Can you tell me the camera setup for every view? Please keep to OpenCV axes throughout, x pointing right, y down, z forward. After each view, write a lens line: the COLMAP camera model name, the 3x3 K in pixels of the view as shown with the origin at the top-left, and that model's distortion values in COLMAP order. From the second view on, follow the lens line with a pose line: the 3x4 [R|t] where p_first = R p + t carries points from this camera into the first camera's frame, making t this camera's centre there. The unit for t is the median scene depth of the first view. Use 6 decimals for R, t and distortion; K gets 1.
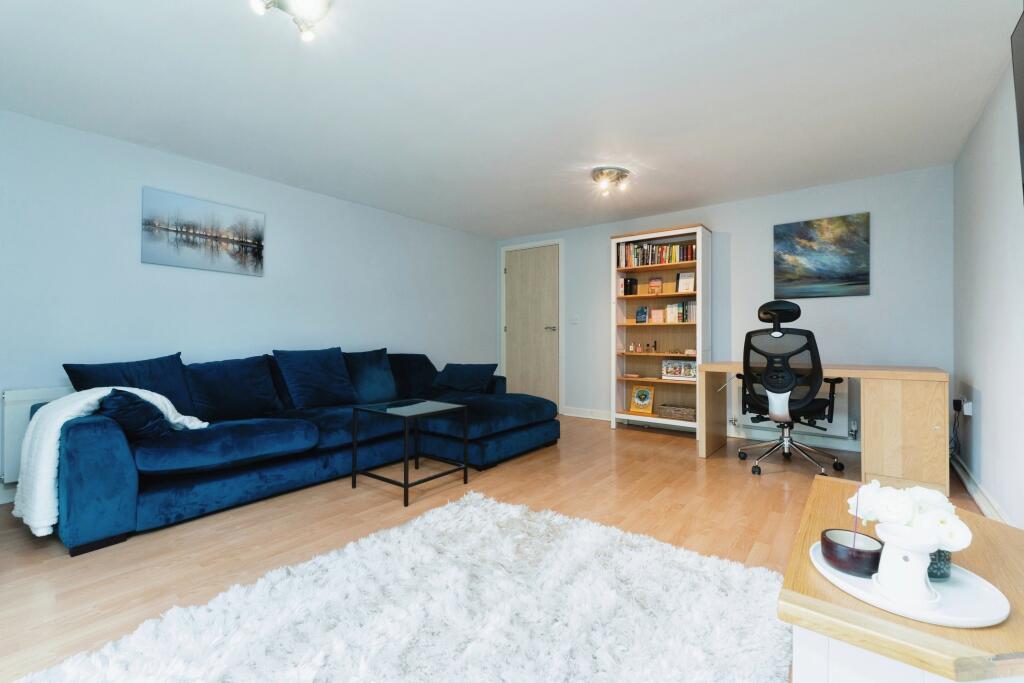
lens RADIAL K [[438.7, 0, 511.9], [0, 438.7, 335.0], [0, 0, 1]] dist [0.000645, 0.000096]
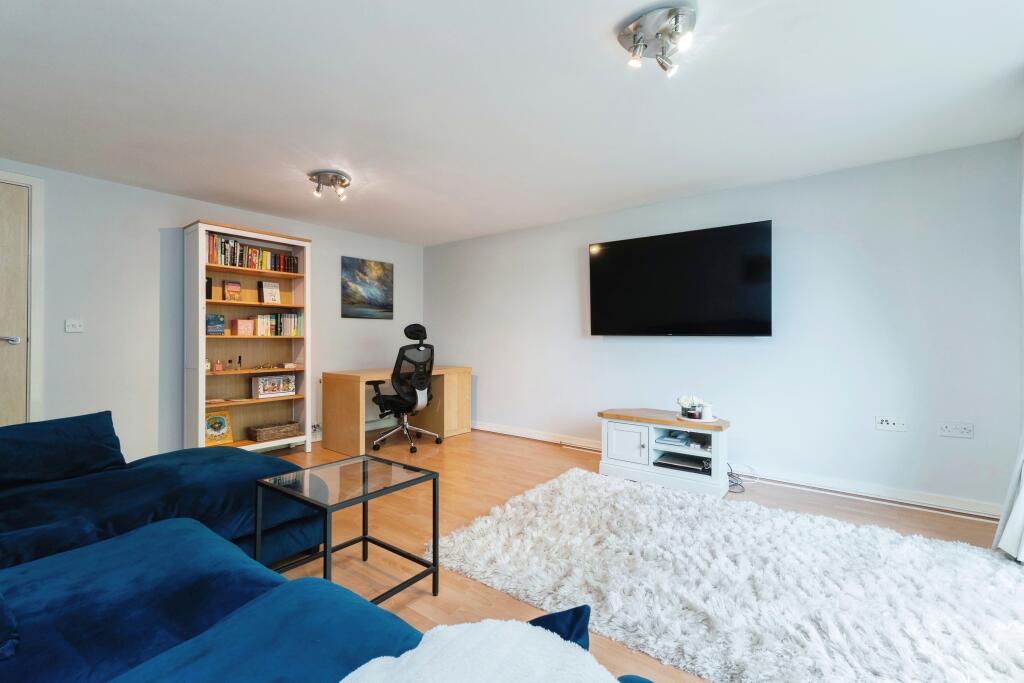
lens RADIAL K [[438.7, 0, 511.9], [0, 438.7, 335.0], [0, 0, 1]] dist [0.000645, 0.000096]
pose [[0.000844, 0.006383, 0.999979, -0.593895], [-0.002590, 0.999976, -0.006381, -0.026244], [-0.999996, -0.002584, 0.000861, 0.524944]]
